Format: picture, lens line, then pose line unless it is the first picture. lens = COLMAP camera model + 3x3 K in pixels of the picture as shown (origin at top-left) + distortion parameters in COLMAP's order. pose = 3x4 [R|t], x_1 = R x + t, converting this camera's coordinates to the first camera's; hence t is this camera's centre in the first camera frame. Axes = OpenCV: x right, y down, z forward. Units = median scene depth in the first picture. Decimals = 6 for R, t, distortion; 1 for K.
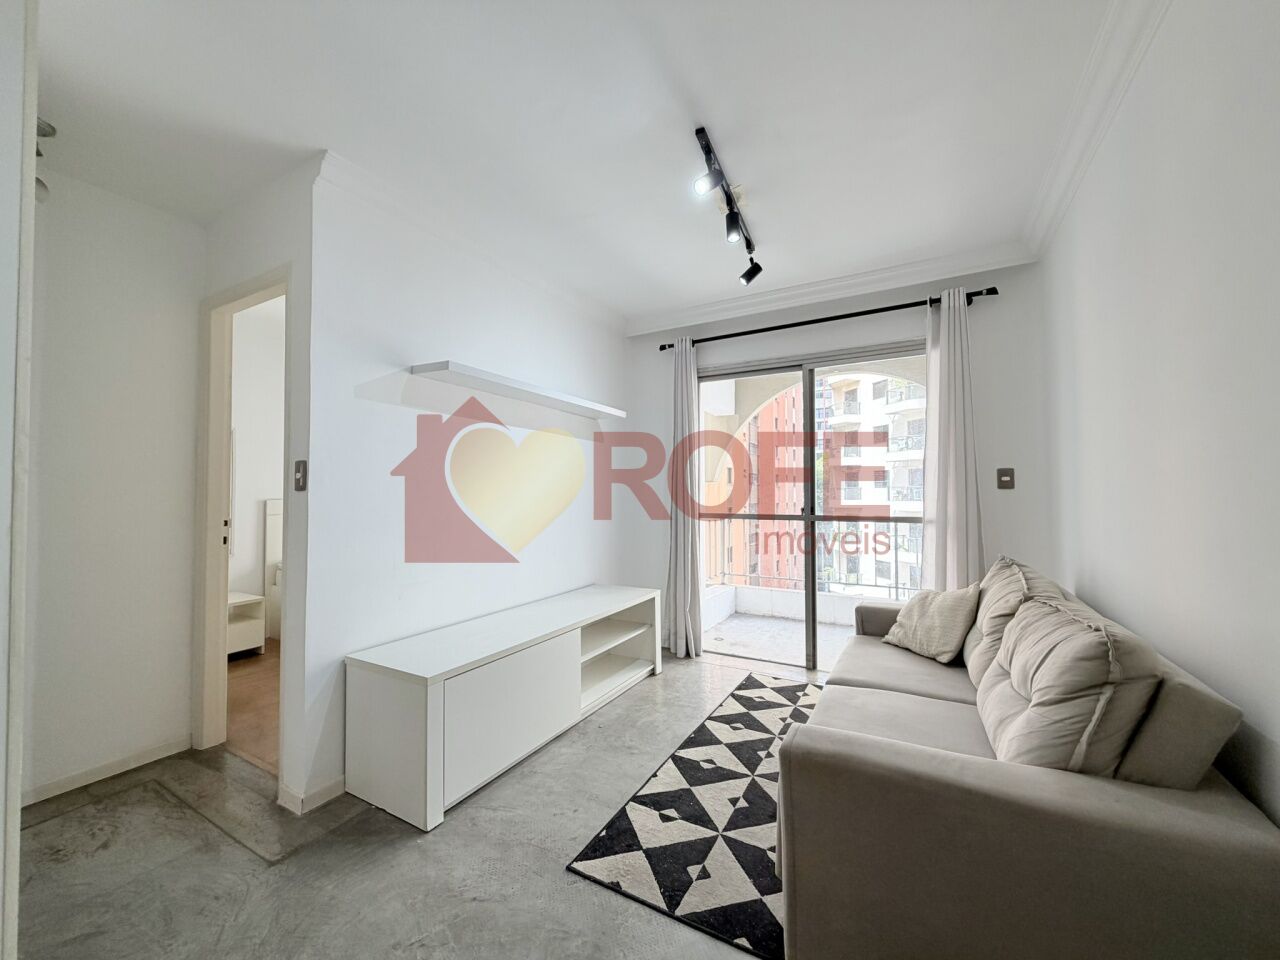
lens RADIAL K [[510.4, 0, 634.1], [0, 510.4, 481.2], [0, 0, 1]] dist [-0.002864, 0.000522]
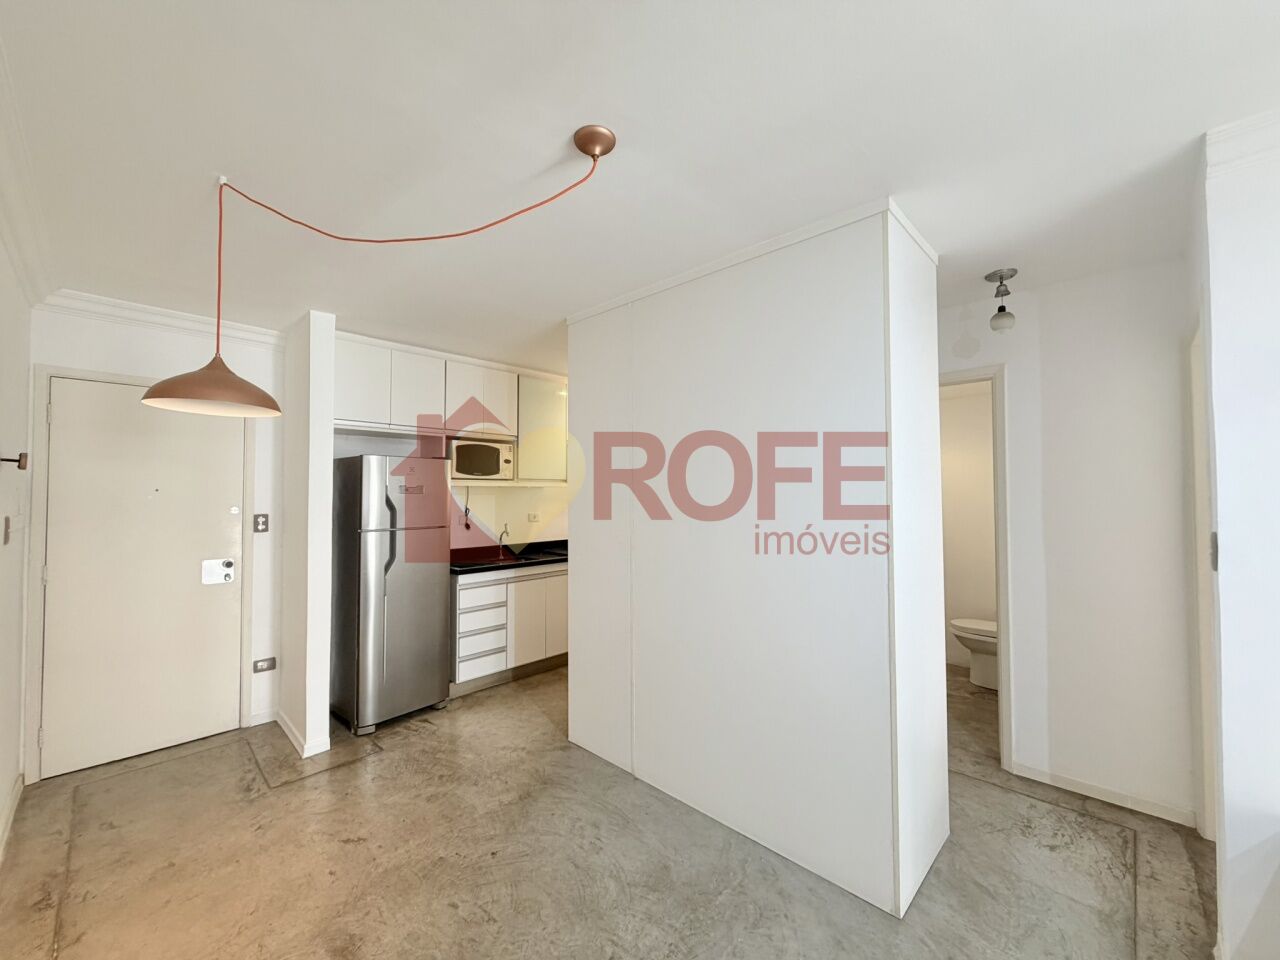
lens RADIAL K [[510.4, 0, 633.0], [0, 510.4, 479.3], [0, 0, 1]] dist [-0.002864, 0.000522]
pose [[-0.244505, -0.022130, -0.969395, 0.270441], [0.022646, 0.999336, -0.028525, -0.097424], [0.969383, -0.028928, -0.243842, 0.261426]]
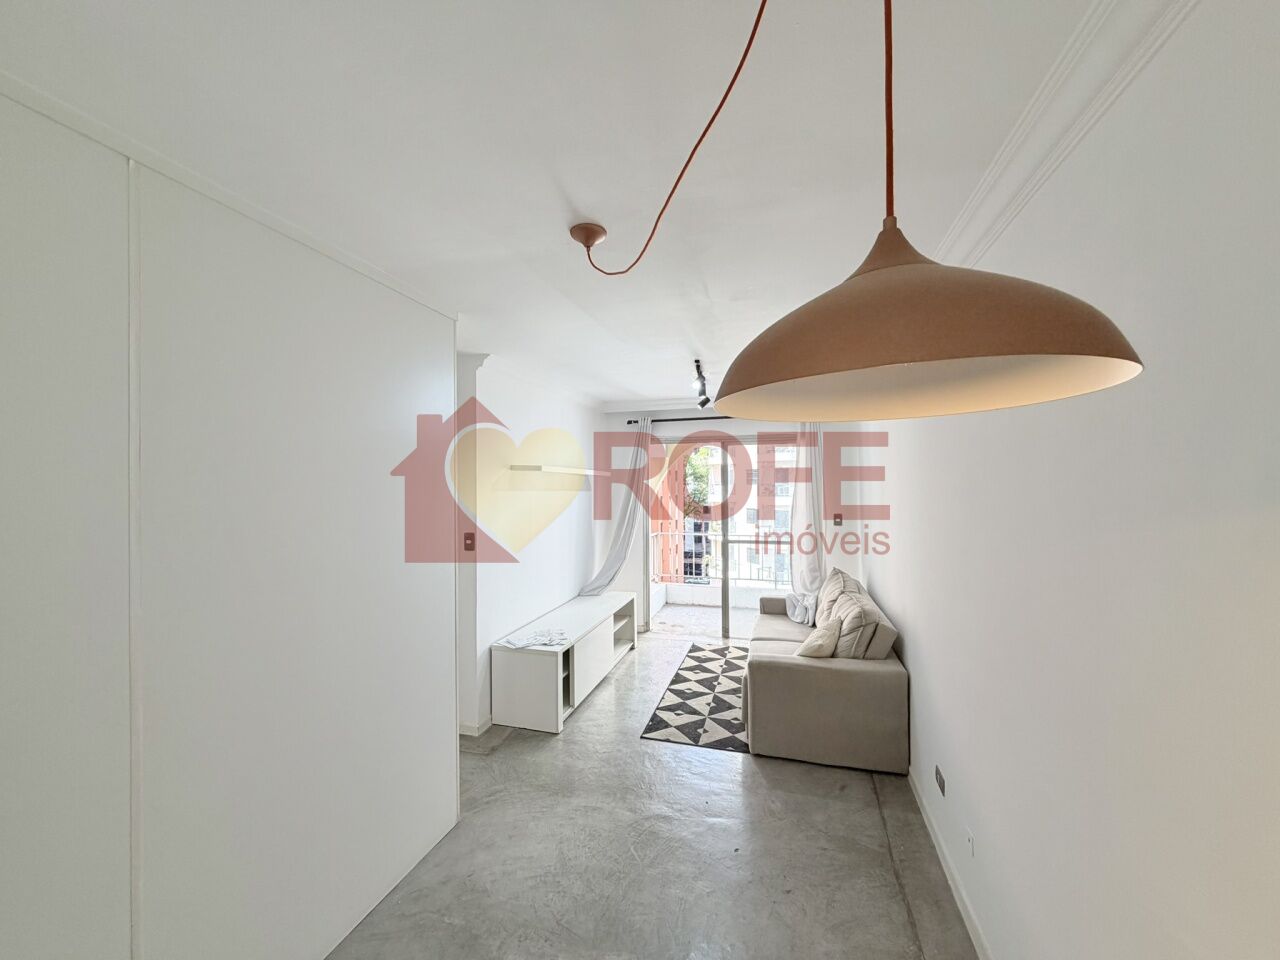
lens RADIAL K [[510.4, 0, 638.7], [0, 510.4, 481.3], [0, 0, 1]] dist [-0.002864, 0.000522]
pose [[0.971797, -0.001407, 0.235814, -0.409848], [-0.003392, 0.999795, 0.019944, -0.200634], [-0.235794, -0.020181, 0.971593, -0.632935]]
